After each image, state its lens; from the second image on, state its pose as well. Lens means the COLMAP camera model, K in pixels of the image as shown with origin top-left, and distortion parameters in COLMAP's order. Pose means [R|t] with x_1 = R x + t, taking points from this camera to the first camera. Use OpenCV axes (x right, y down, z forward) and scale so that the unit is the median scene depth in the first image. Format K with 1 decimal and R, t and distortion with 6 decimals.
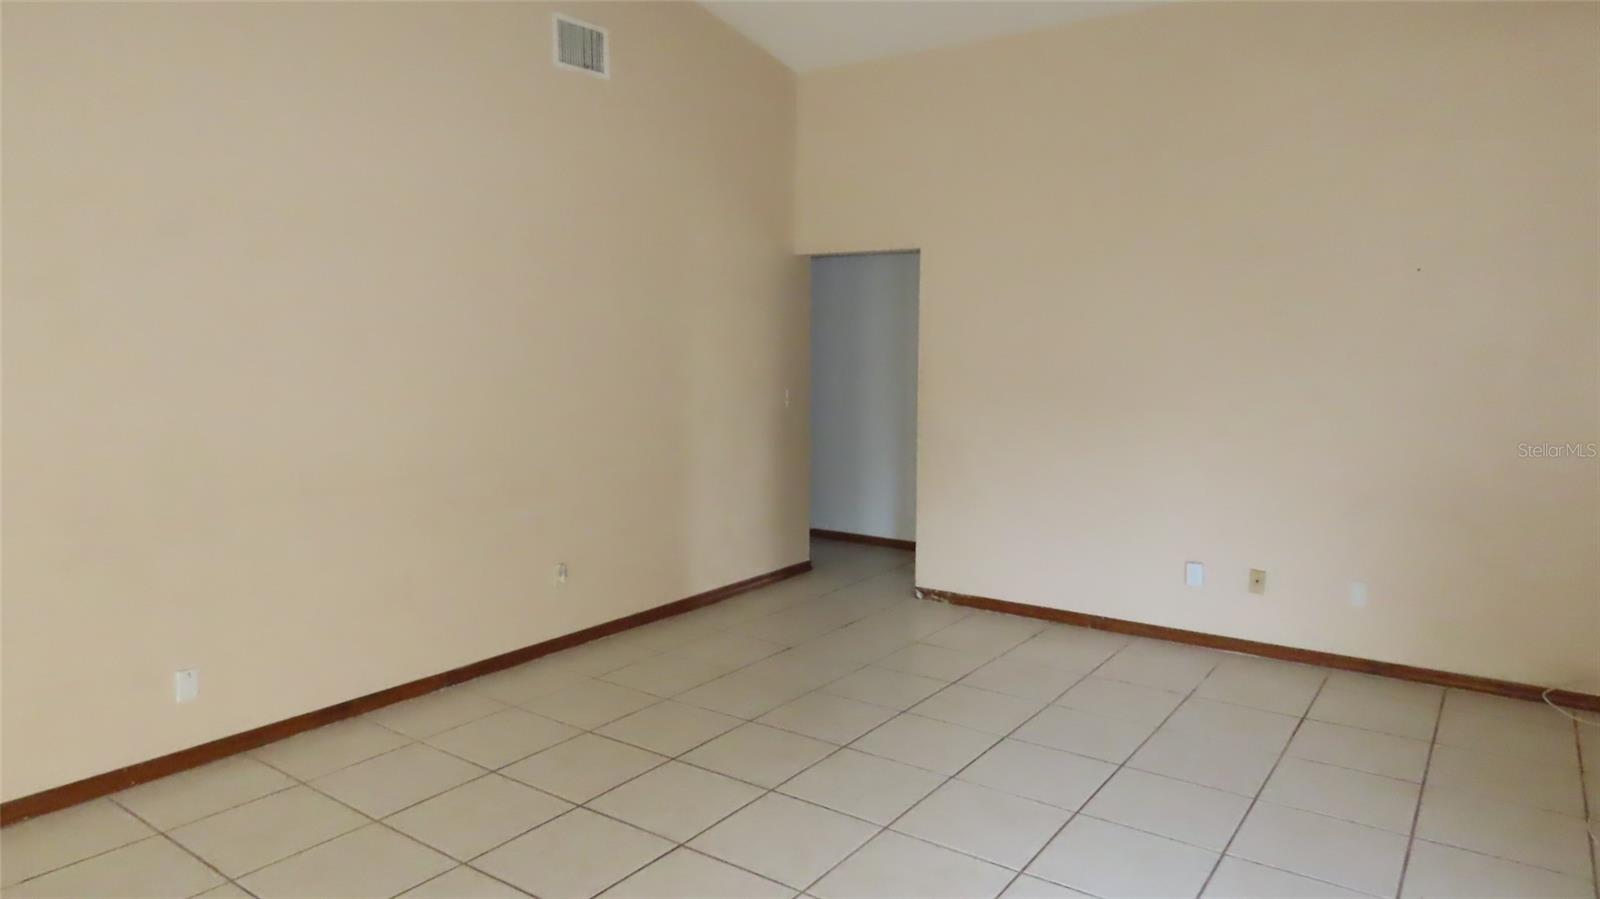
lens RADIAL K [[1010.2, 0, 800.0], [0, 1010.2, 449.5], [0, 0, 1]] dist [-0.002315, -0.000592]
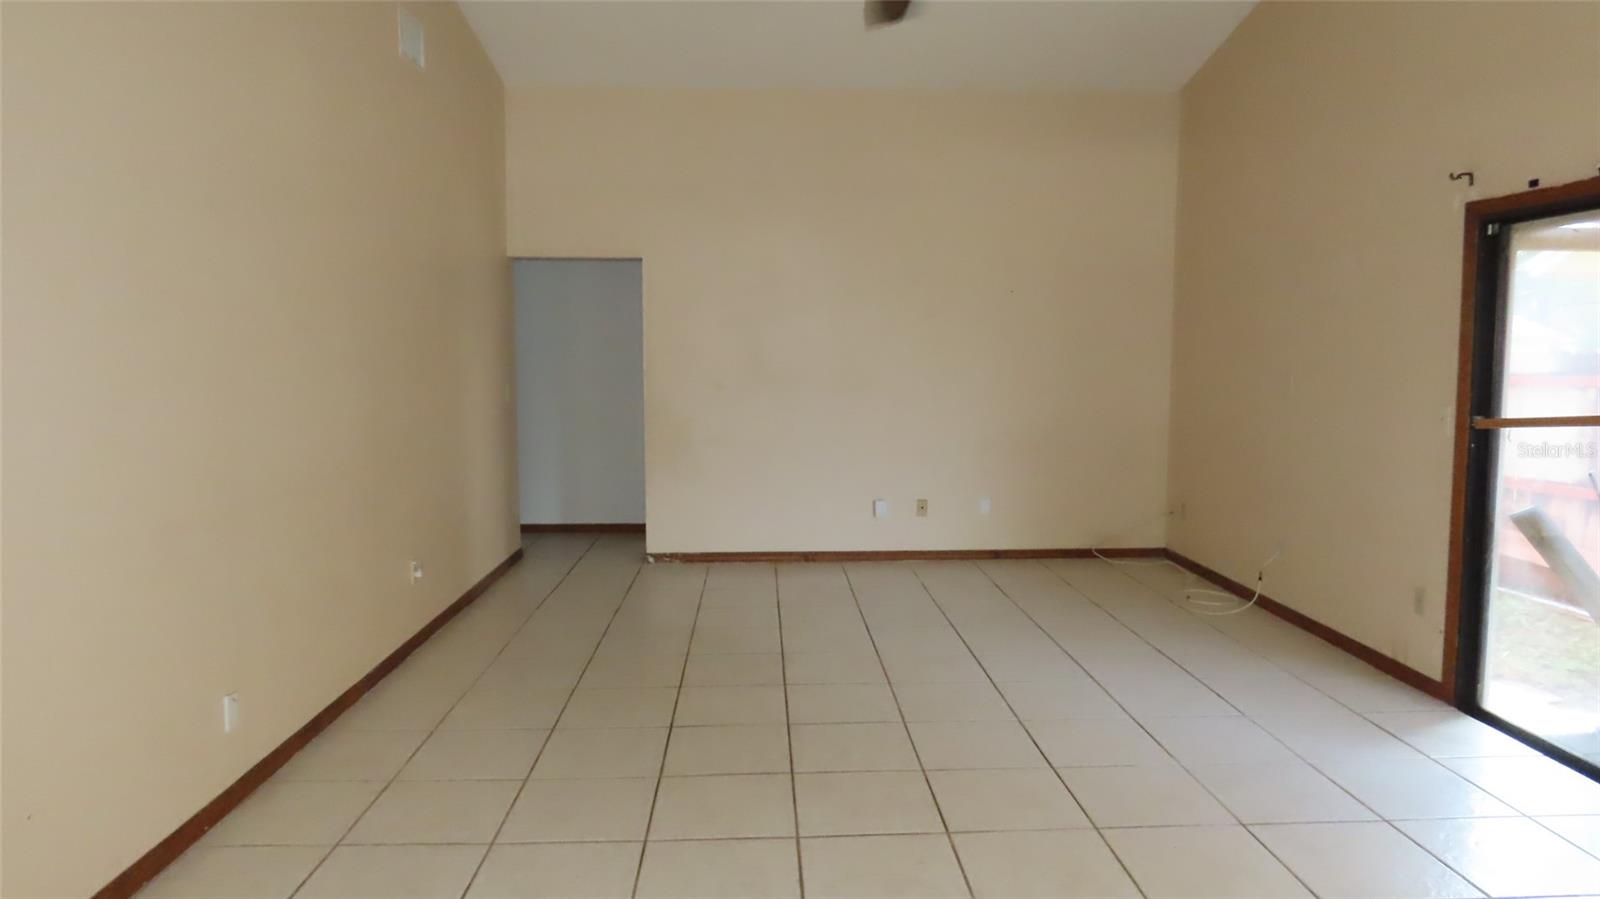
lens RADIAL K [[1010.2, 0, 800.0], [0, 1010.2, 449.5], [0, 0, 1]] dist [-0.002315, -0.000592]
pose [[0.787121, -0.061676, 0.613707, -0.457595], [0.067312, 0.997635, 0.013927, 0.015344], [-0.613115, 0.030348, 0.789411, -0.010388]]
